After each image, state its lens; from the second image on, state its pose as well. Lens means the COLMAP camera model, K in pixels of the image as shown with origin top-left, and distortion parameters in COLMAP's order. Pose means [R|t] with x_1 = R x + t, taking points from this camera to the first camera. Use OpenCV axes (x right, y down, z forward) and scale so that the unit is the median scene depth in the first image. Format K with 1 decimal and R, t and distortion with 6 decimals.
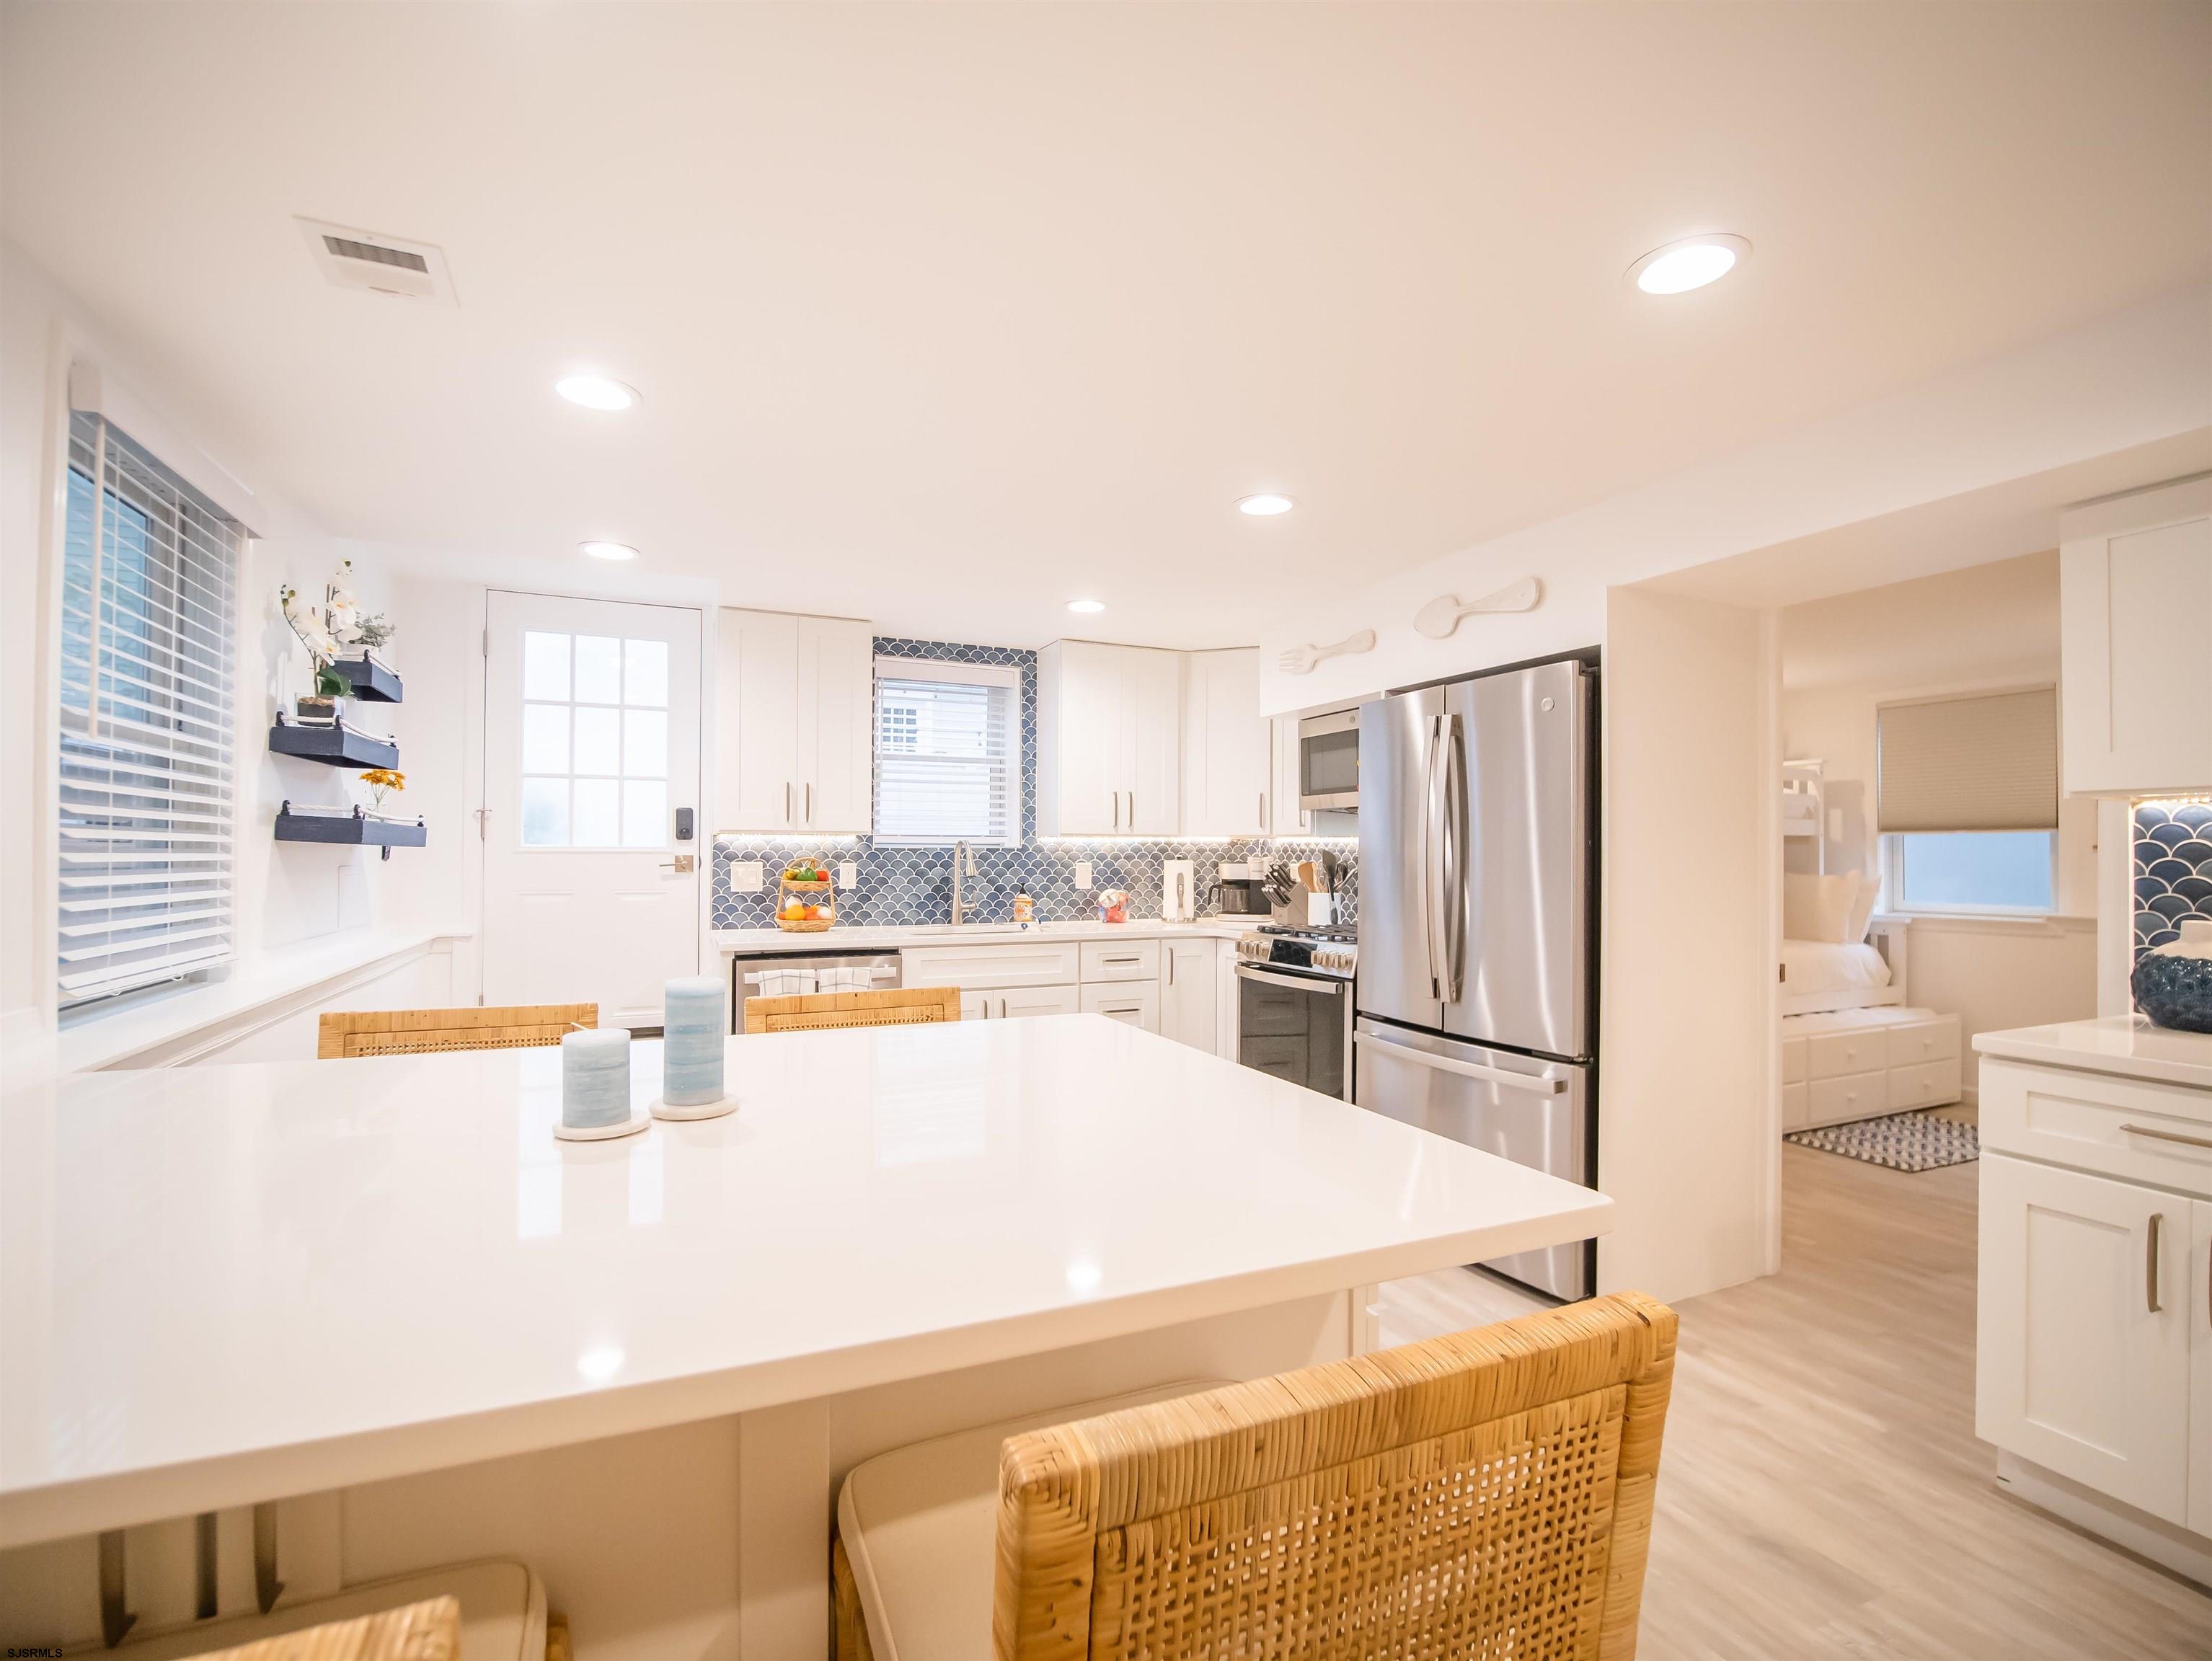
lens RADIAL K [[990.5, 0, 1119.9], [0, 990.5, 844.6], [0, 0, 1]] dist [-0.018352, -0.000448]
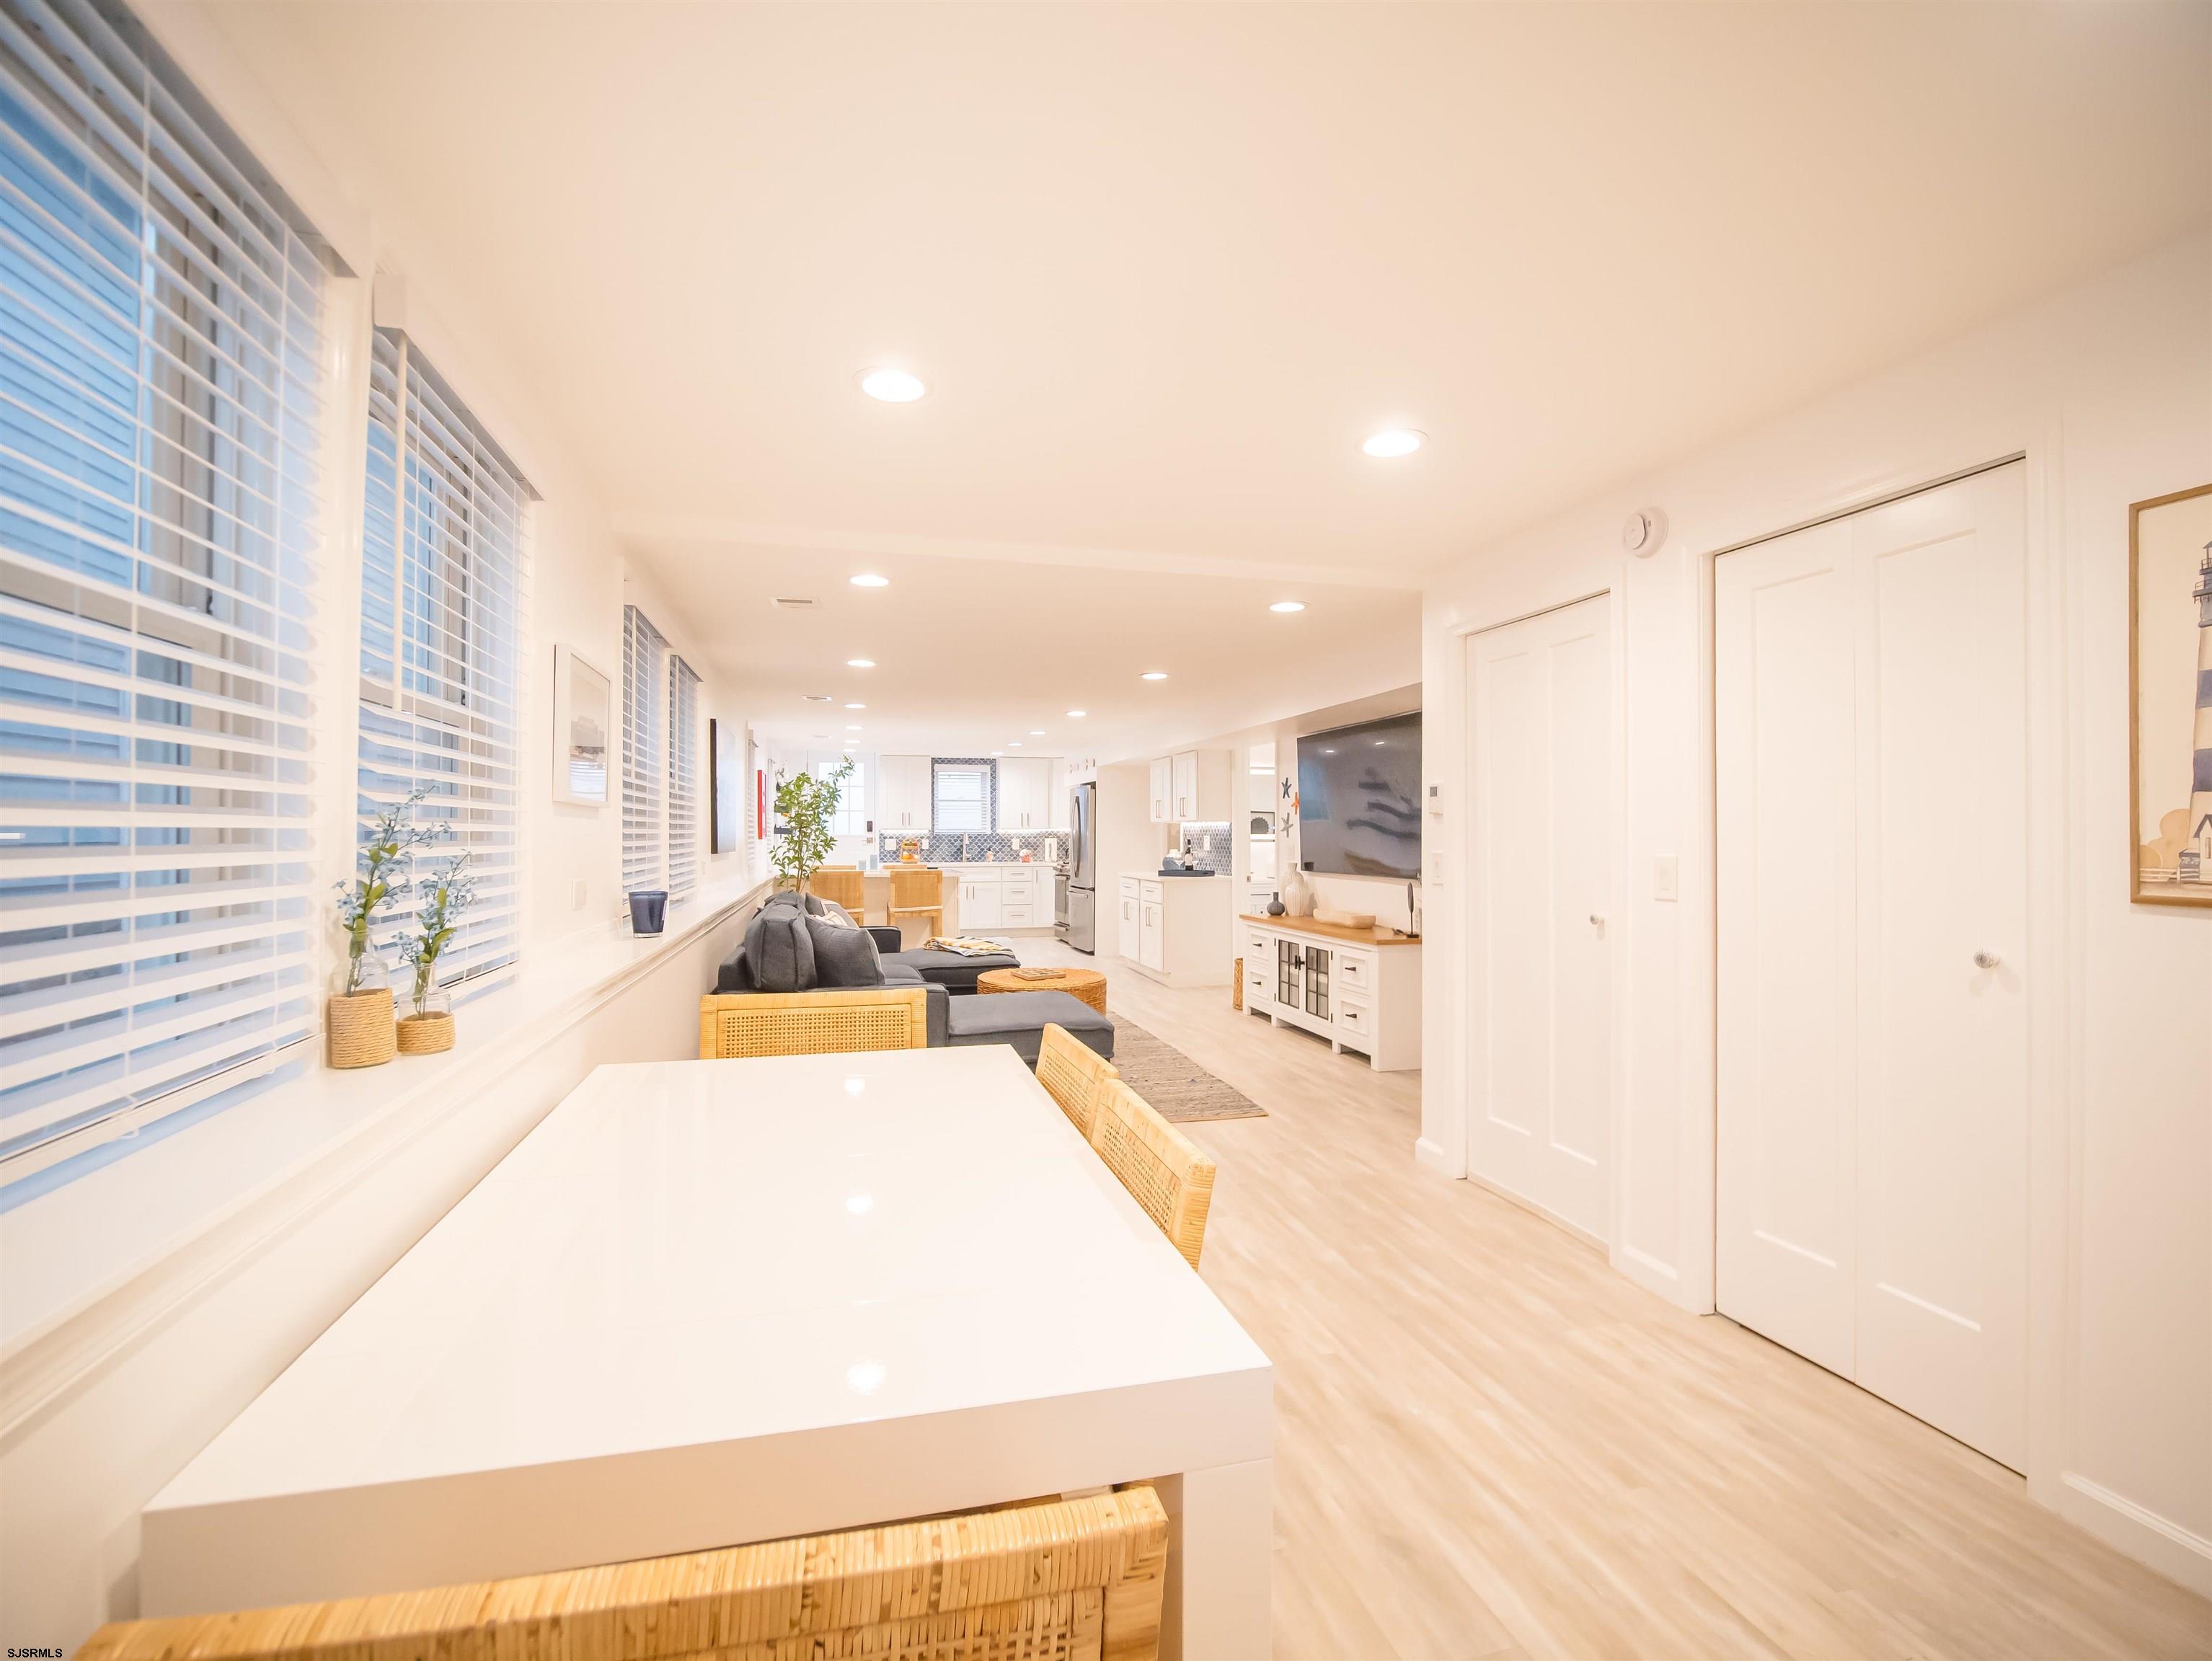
lens RADIAL K [[990.5, 0, 1086.1], [0, 990.5, 846.4], [0, 0, 1]] dist [-0.018352, -0.000448]
pose [[0.981373, -0.002128, -0.192100, 0.733204], [0.005765, 0.999815, 0.018375, -0.011619], [0.192025, -0.019141, 0.981203, -1.714840]]
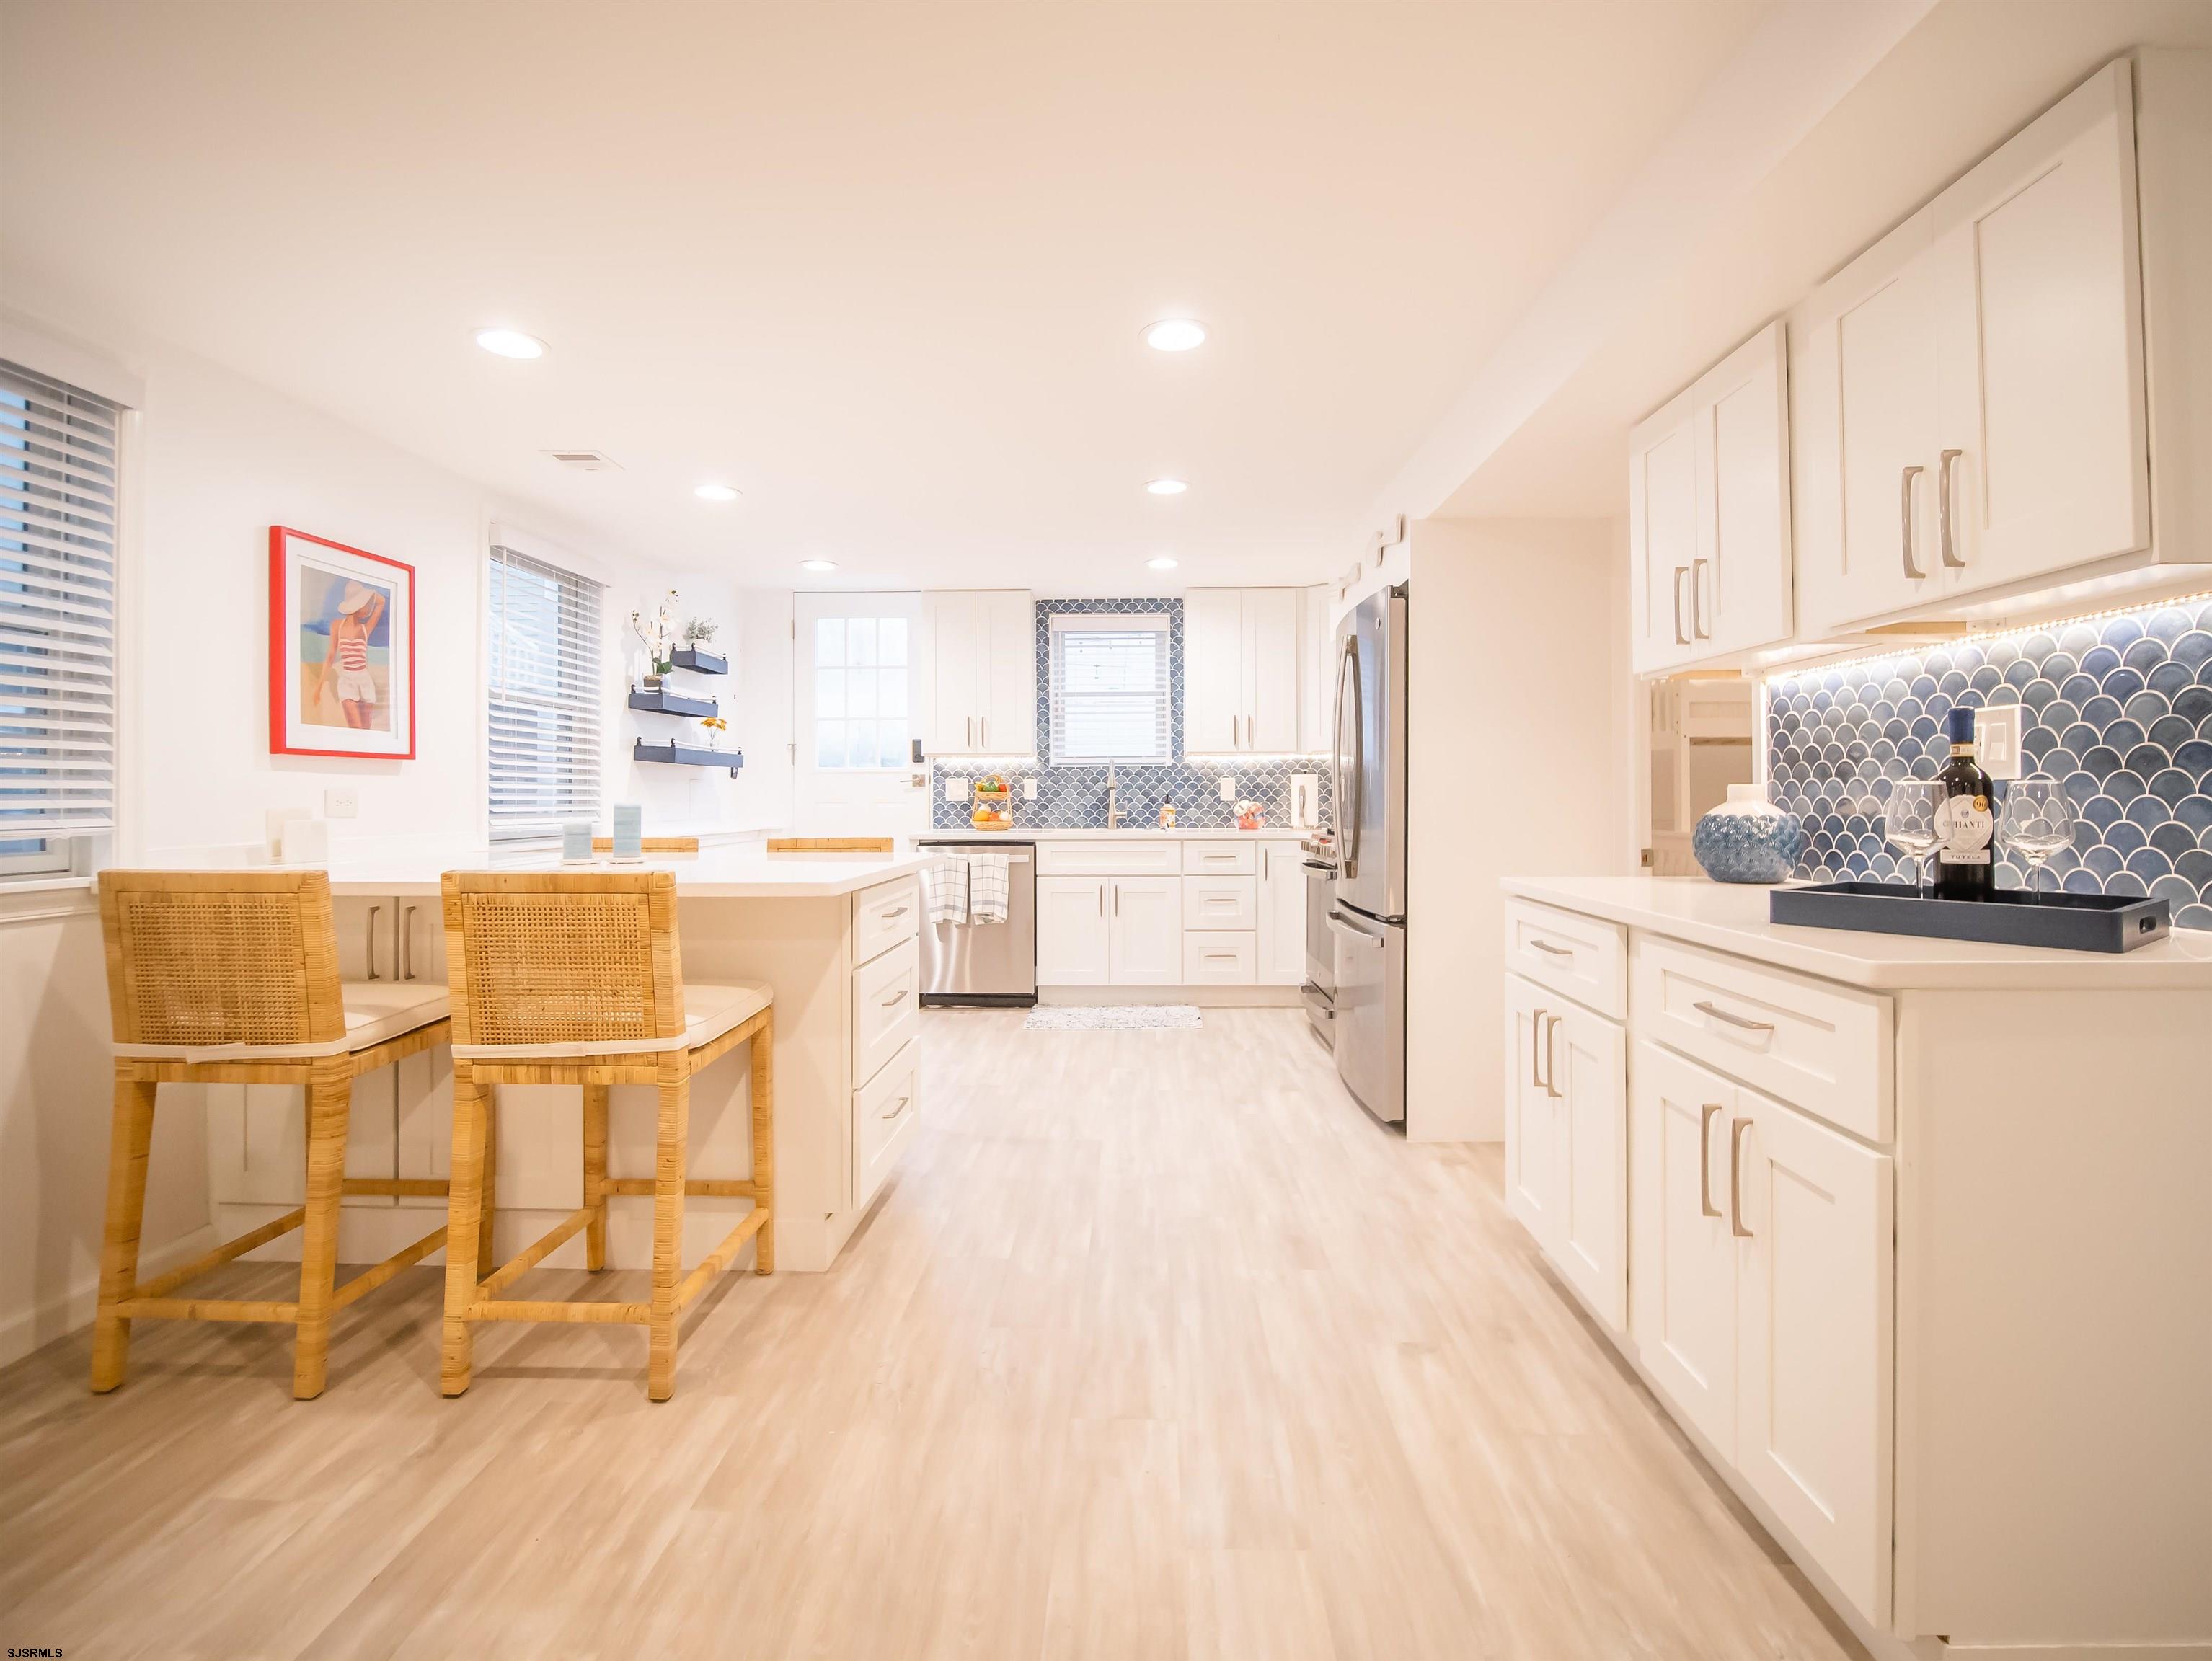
lens RADIAL K [[1042.9, 0, 1124.0], [0, 1042.9, 784.9], [0, 0, 1]] dist [-0.009306, -0.000268]
pose [[0.897222, -0.010946, -0.441444, 0.450612], [0.009651, 0.999940, -0.005180, 0.036348], [0.441474, 0.000387, 0.897274, -0.163373]]
